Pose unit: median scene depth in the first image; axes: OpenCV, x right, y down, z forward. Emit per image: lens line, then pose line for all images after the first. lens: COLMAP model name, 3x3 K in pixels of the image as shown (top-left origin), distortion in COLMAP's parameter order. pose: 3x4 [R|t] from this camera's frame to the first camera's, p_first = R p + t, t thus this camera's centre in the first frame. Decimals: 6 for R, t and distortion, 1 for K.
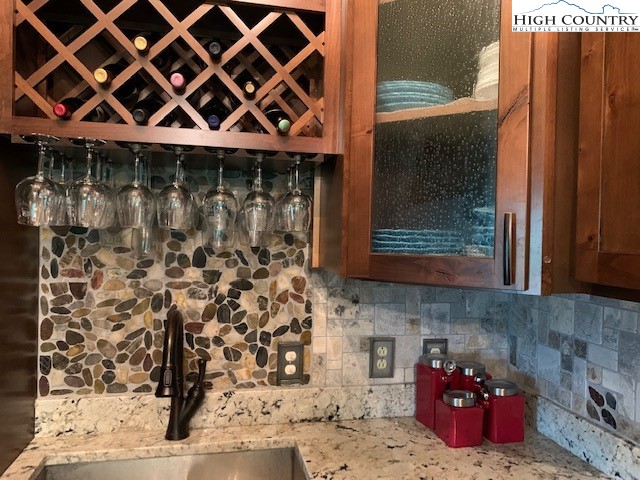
lens RADIAL K [[490.1, 0, 324.4], [0, 490.1, 234.2], [0, 0, 1]] dist [0.046862, -0.057680]
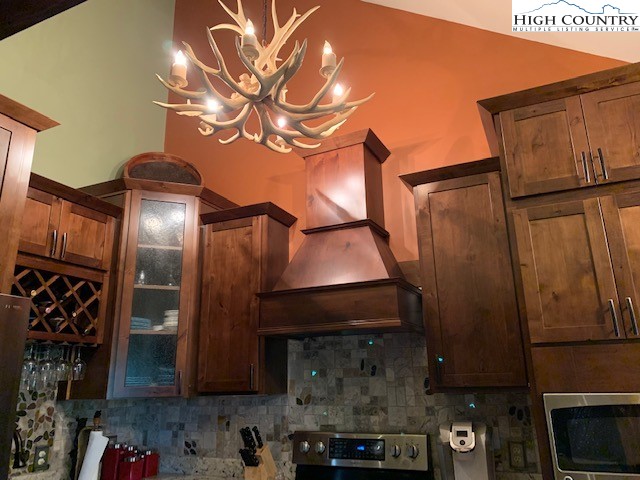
lens RADIAL K [[490.1, 0, 321.1], [0, 490.1, 236.8], [0, 0, 1]] dist [0.046862, -0.057680]
pose [[0.599894, 0.195053, 0.775939, -1.093756], [0.036901, 0.962050, -0.270366, 0.013886], [-0.799228, 0.190824, 0.569930, -1.070733]]
